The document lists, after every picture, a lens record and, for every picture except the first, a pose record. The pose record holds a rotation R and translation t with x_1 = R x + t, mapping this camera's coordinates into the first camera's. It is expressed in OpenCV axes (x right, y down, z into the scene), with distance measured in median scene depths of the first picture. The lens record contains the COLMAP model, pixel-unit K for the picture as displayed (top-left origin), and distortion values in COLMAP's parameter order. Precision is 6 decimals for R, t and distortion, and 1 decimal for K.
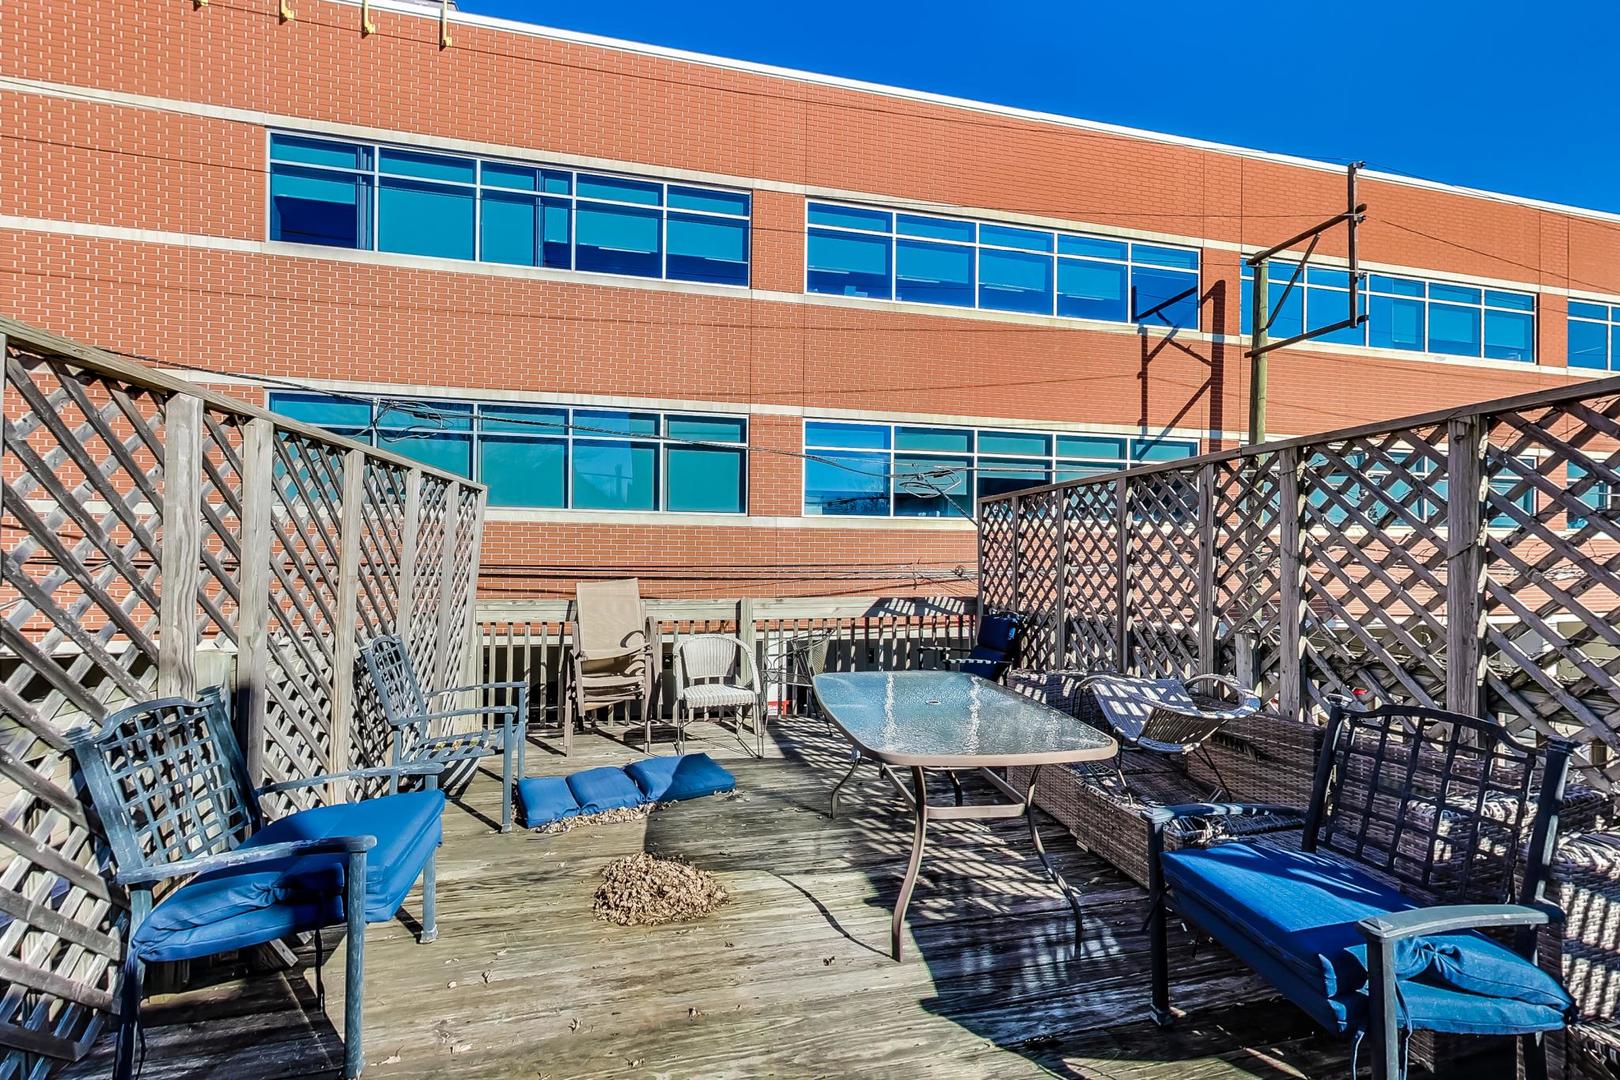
lens RADIAL K [[628.9, 0, 814.4], [0, 628.9, 549.4], [0, 0, 1]] dist [-0.004909, 0.001263]
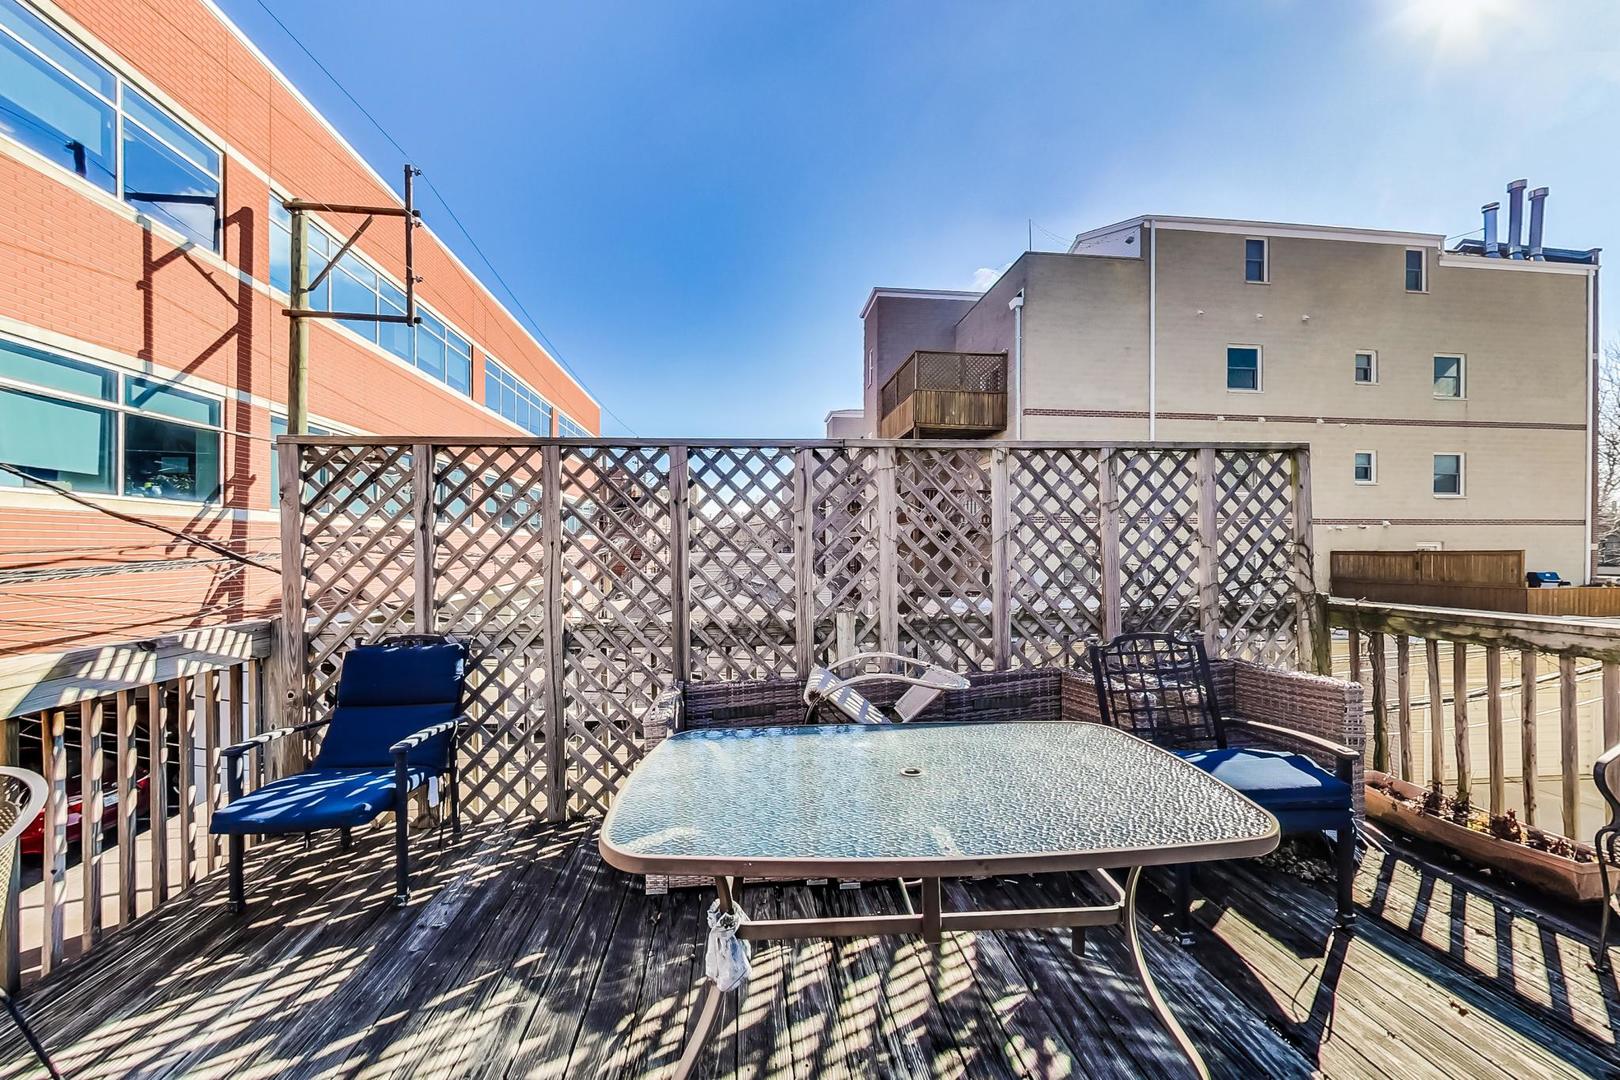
lens RADIAL K [[628.9, 0, 807.8], [0, 628.9, 549.7], [0, 0, 1]] dist [-0.004909, 0.001263]
pose [[0.107659, -0.006320, 0.994168, -0.084518], [-0.004441, 0.999967, 0.006837, 0.004036], [-0.994178, -0.005152, 0.107628, 0.200521]]
